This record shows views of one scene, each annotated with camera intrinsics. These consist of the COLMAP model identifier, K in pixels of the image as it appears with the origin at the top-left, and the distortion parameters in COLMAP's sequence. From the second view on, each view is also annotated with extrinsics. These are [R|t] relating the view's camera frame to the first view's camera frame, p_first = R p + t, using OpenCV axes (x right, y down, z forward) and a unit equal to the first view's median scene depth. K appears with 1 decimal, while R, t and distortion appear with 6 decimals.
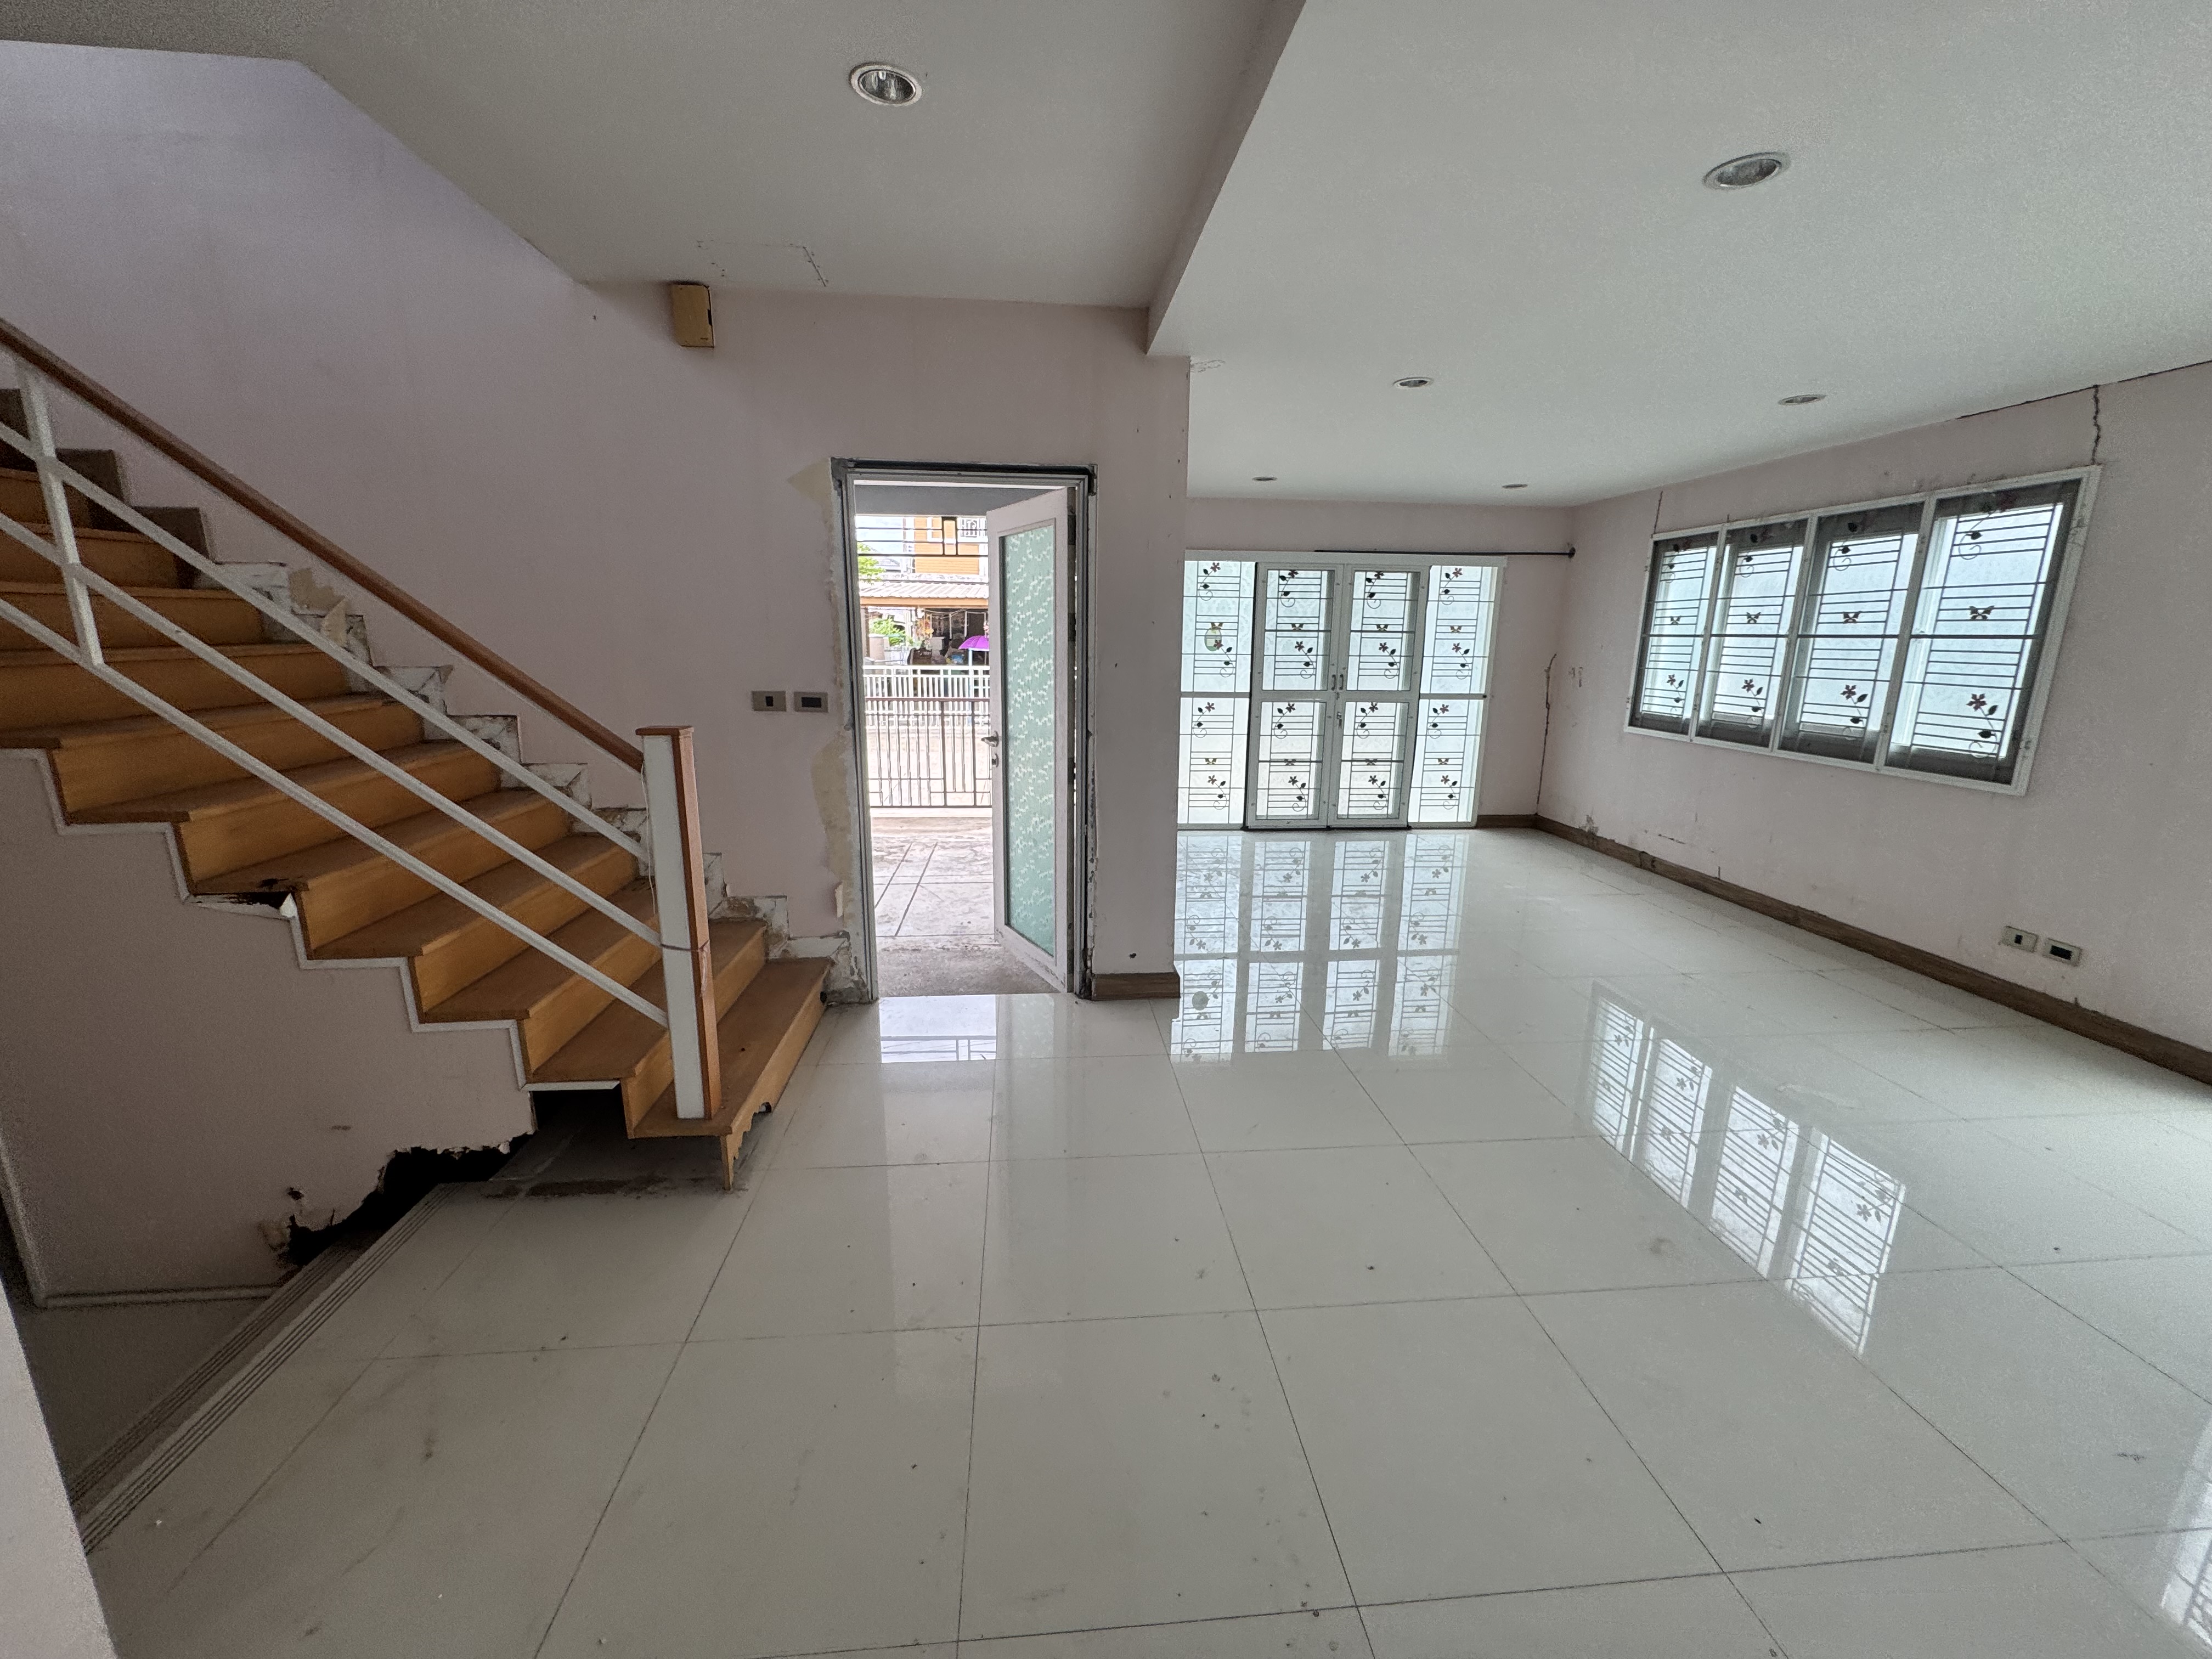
lens RADIAL K [[874.5, 0, 1104.2], [0, 874.5, 829.1], [0, 0, 1]] dist [0.000006, -0.000307]
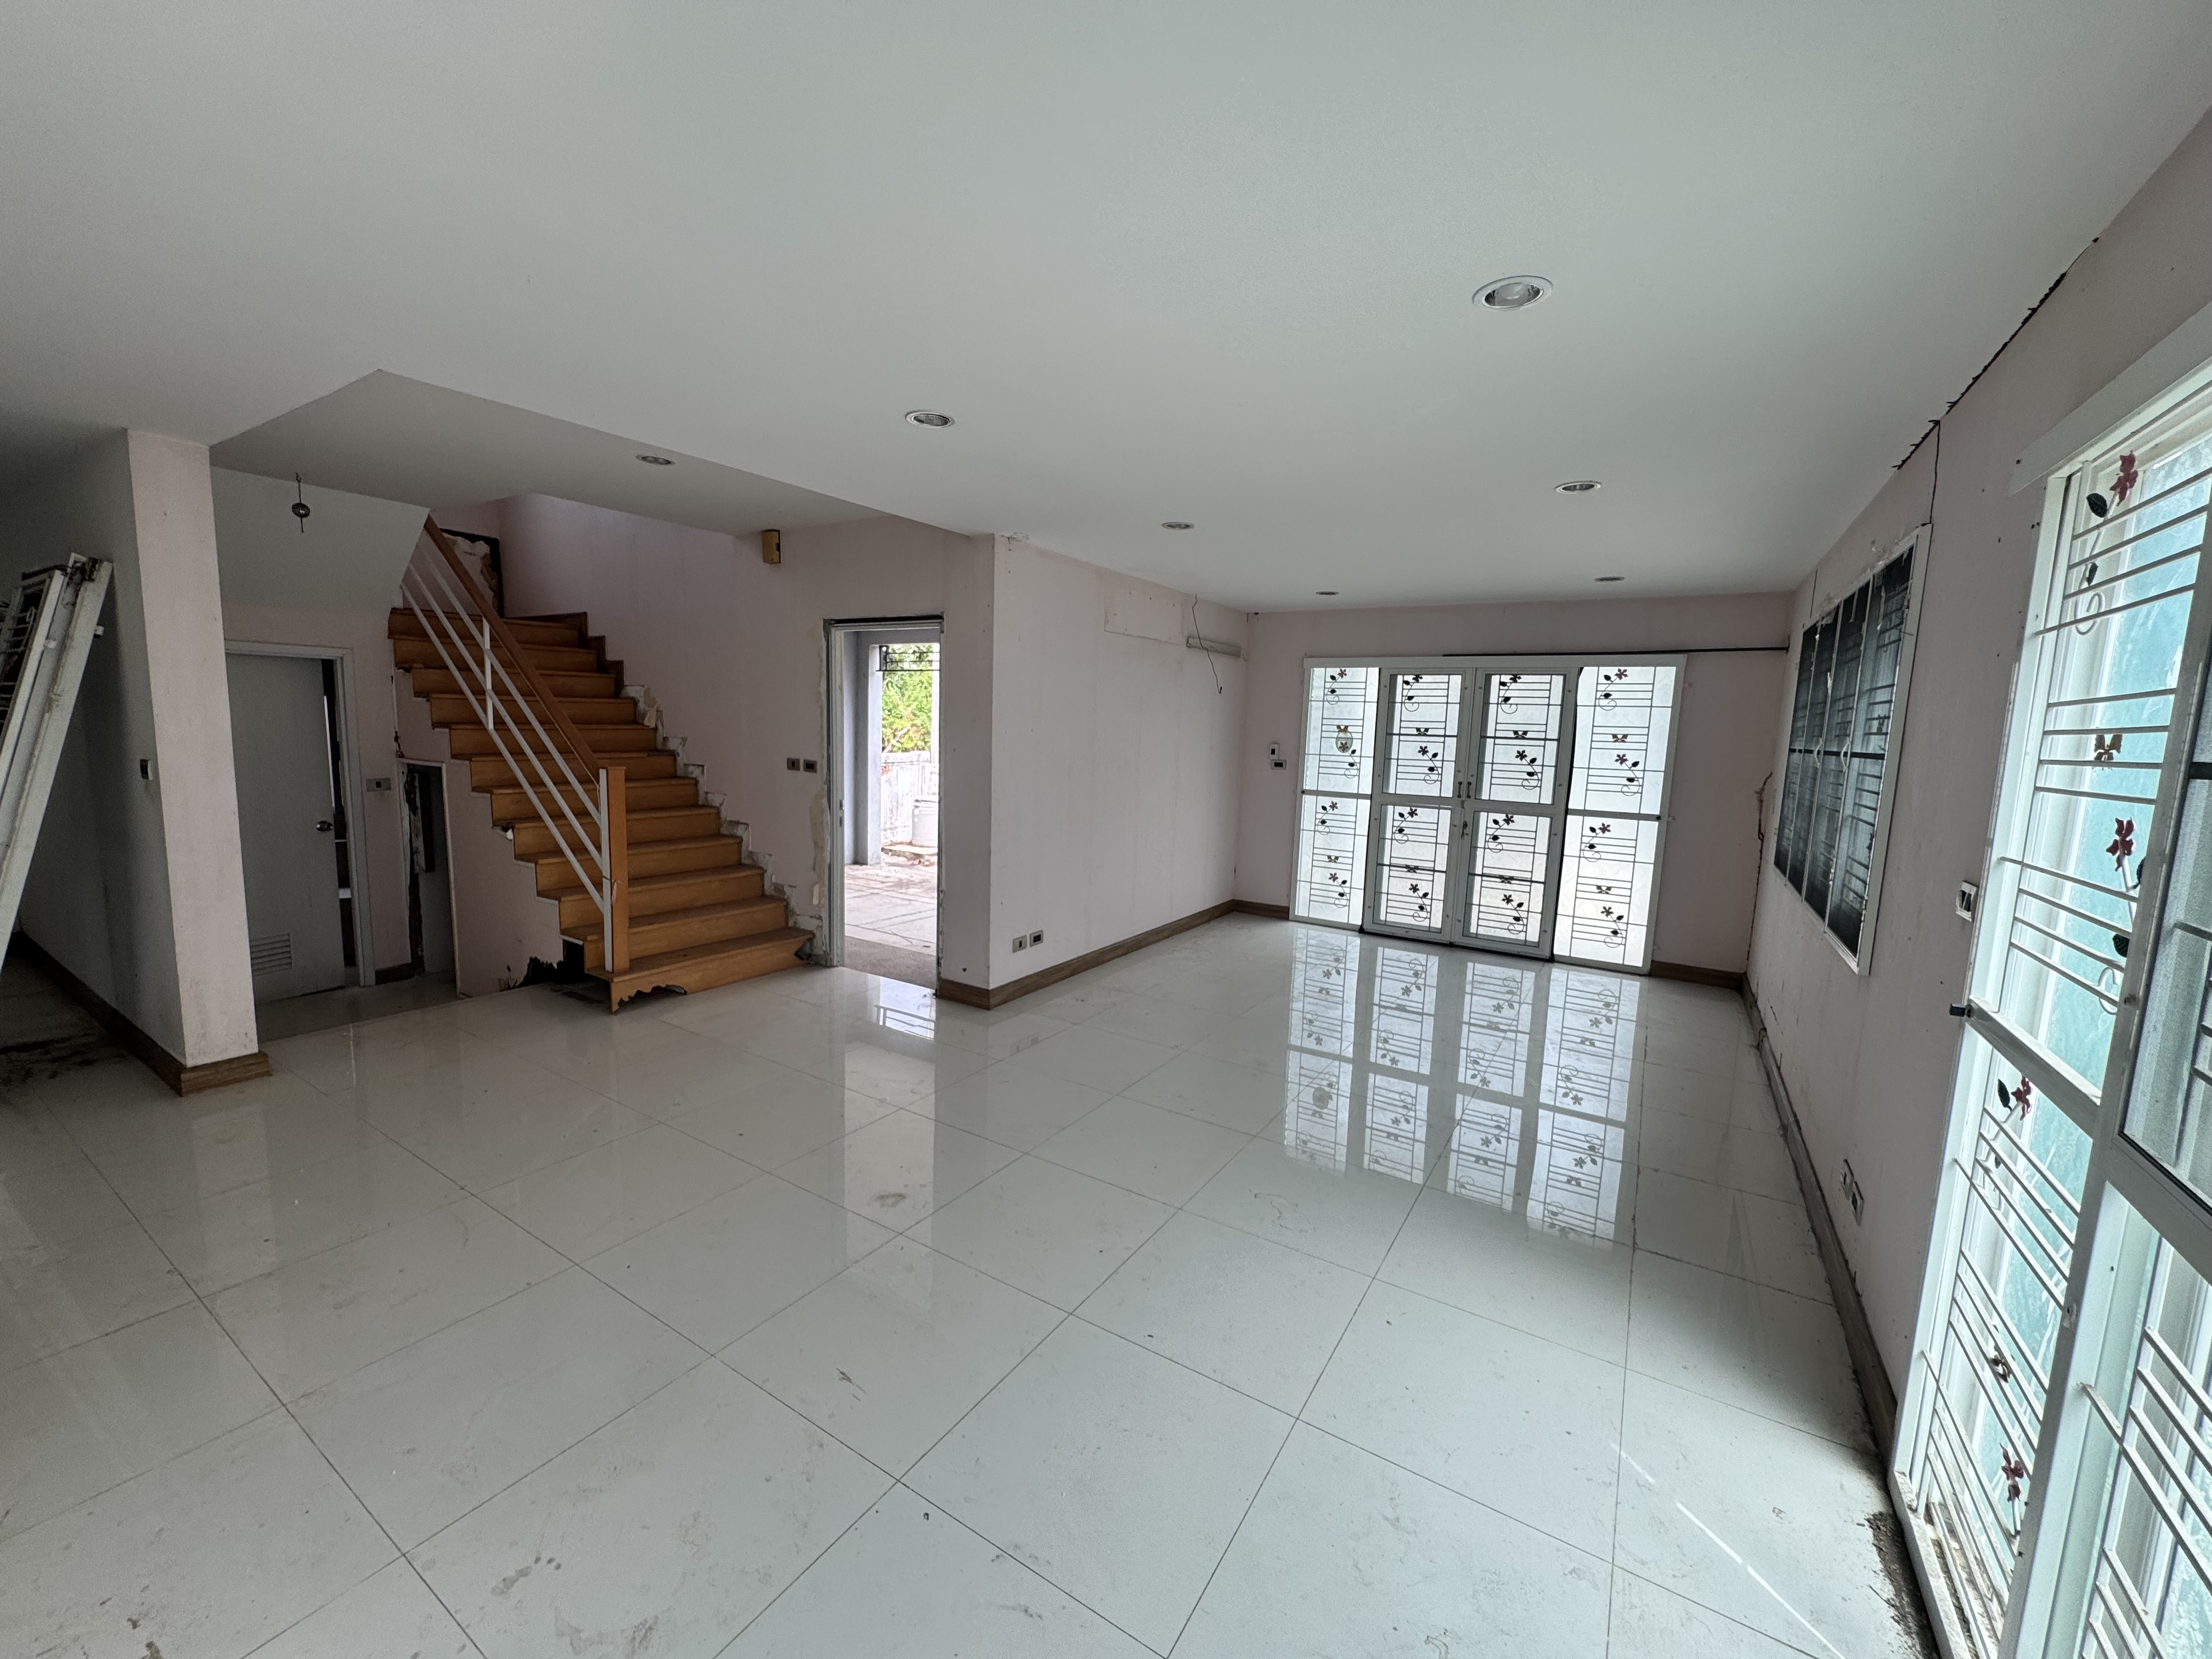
lens RADIAL K [[875.9, 0, 1106.0], [0, 875.9, 829.5], [0, 0, 1]] dist [-0.002366, 0.000387]
pose [[0.795231, 0.088105, -0.599871, 0.529542], [-0.155353, 0.985965, -0.061135, -0.008167], [0.586066, 0.141809, 0.797757, 0.027031]]
